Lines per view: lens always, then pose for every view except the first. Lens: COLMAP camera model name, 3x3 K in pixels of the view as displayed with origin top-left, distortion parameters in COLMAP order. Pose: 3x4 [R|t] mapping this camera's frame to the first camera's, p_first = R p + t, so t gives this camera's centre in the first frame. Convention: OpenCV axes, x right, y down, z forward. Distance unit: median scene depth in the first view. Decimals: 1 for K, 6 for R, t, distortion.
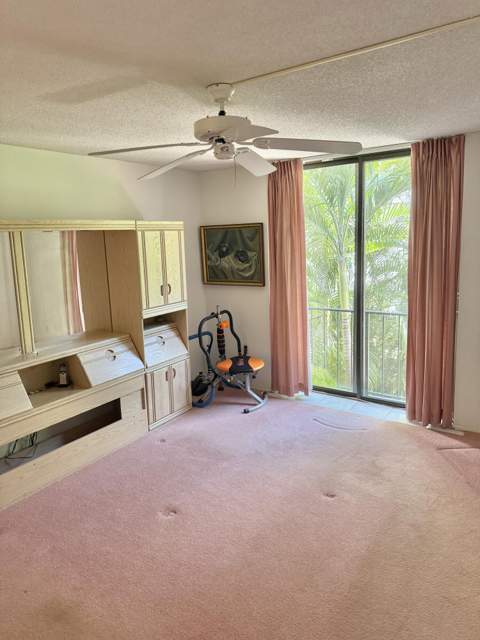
lens RADIAL K [[445.7, 0, 240.0], [0, 445.7, 320.0], [0, 0, 1]] dist [0.130864, -0.269558]
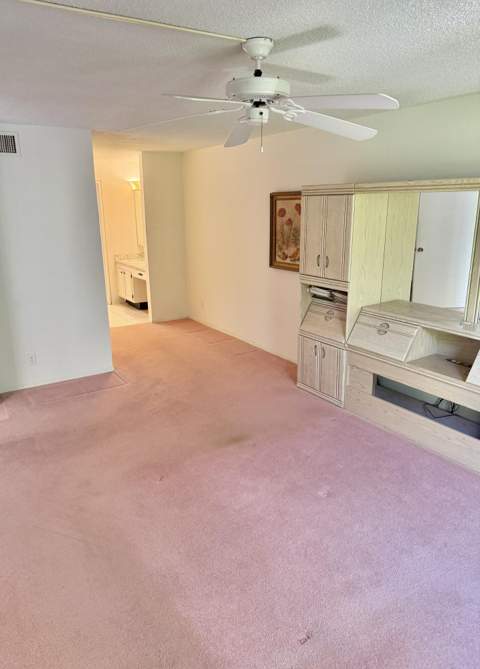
lens RADIAL K [[481.7, 0, 240.0], [0, 481.7, 334.5], [0, 0, 1]] dist [0.001936, 0.000449]
pose [[-0.402487, 0.281284, -0.871139, 0.745301], [-0.152731, 0.917650, 0.366867, -0.244888], [0.902595, 0.280709, -0.326382, 1.108445]]
